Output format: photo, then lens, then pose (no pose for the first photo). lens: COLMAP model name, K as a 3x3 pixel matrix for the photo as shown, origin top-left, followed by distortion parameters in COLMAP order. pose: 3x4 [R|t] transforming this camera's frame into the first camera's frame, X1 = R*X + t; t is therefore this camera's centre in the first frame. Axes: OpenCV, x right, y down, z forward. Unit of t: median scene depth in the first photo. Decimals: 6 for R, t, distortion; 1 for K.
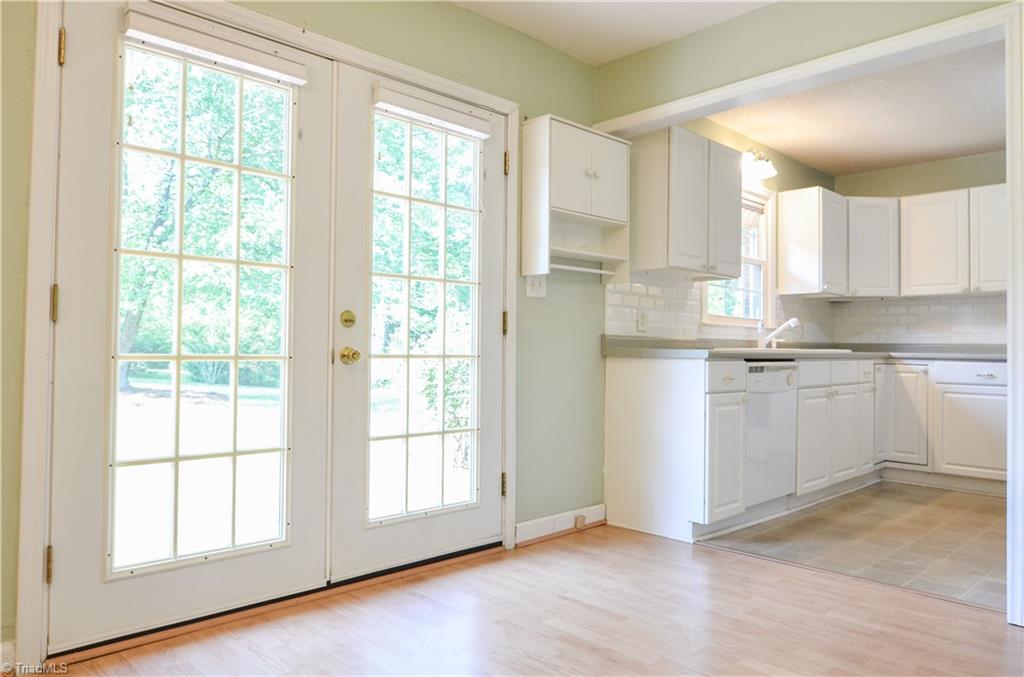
lens RADIAL K [[695.5, 0, 519.5], [0, 695.5, 343.9], [0, 0, 1]] dist [-0.012472, -0.003704]
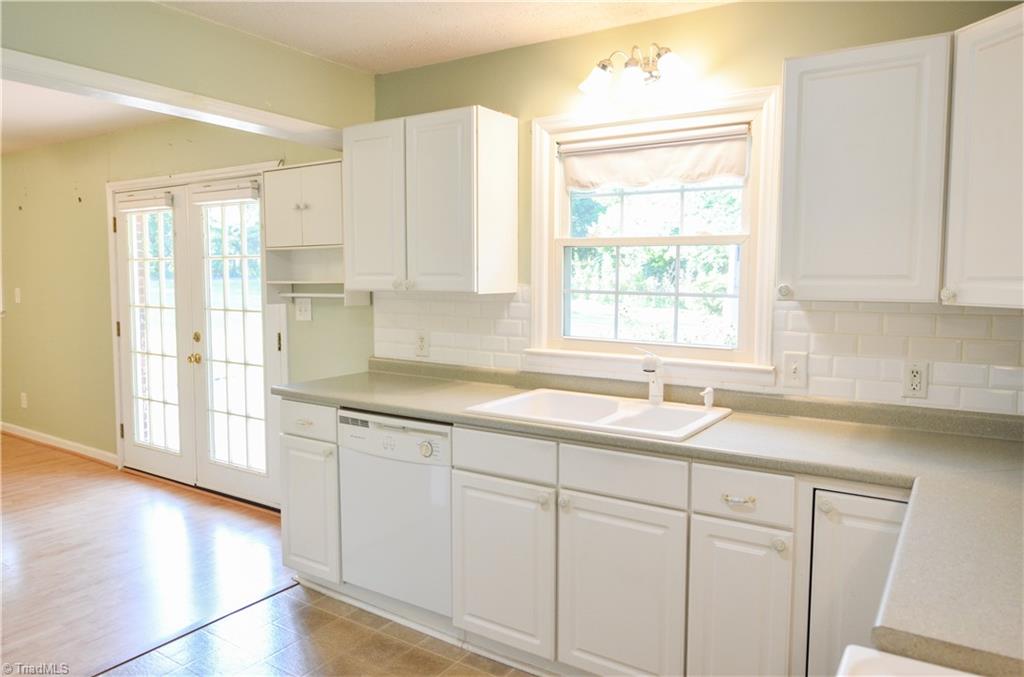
lens RADIAL K [[695.5, 0, 510.5], [0, 695.5, 346.7], [0, 0, 1]] dist [-0.012472, -0.003704]
pose [[0.219975, 0.089683, -0.971374, 1.562140], [0.006936, 0.995596, 0.093490, -0.165226], [0.975481, -0.027303, 0.218384, 1.376469]]
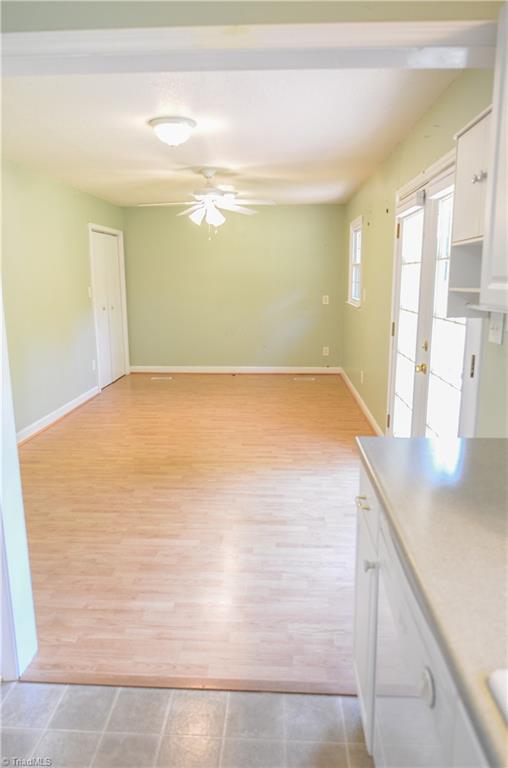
lens RADIAL K [[521.6, 0, 251.7], [0, 521.6, 387.0], [0, 0, 1]] dist [-0.012472, -0.003704]
pose [[-0.739011, 0.136986, -0.659619, 0.846352], [0.010412, 0.981315, 0.192129, -0.176754], [0.673612, 0.135117, -0.726629, 1.608151]]
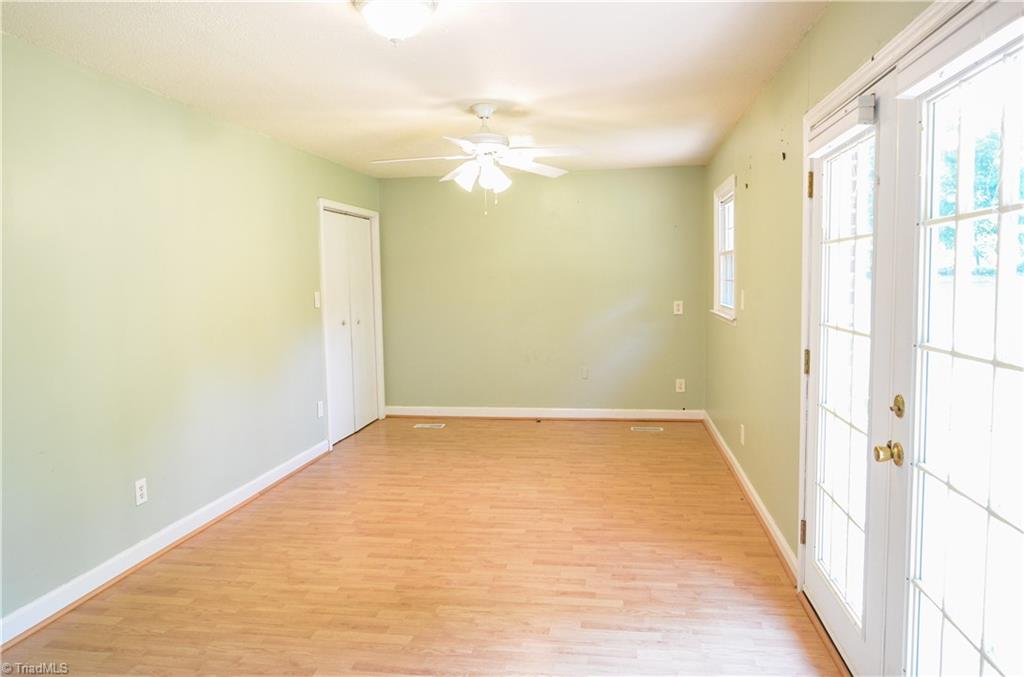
lens RADIAL K [[695.5, 0, 503.7], [0, 695.5, 335.1], [0, 0, 1]] dist [-0.012472, -0.003704]
pose [[-0.805629, 0.056740, -0.589697, 0.540095], [0.021946, 0.997578, 0.066003, -0.170931], [0.592014, 0.040233, -0.804923, 1.350071]]
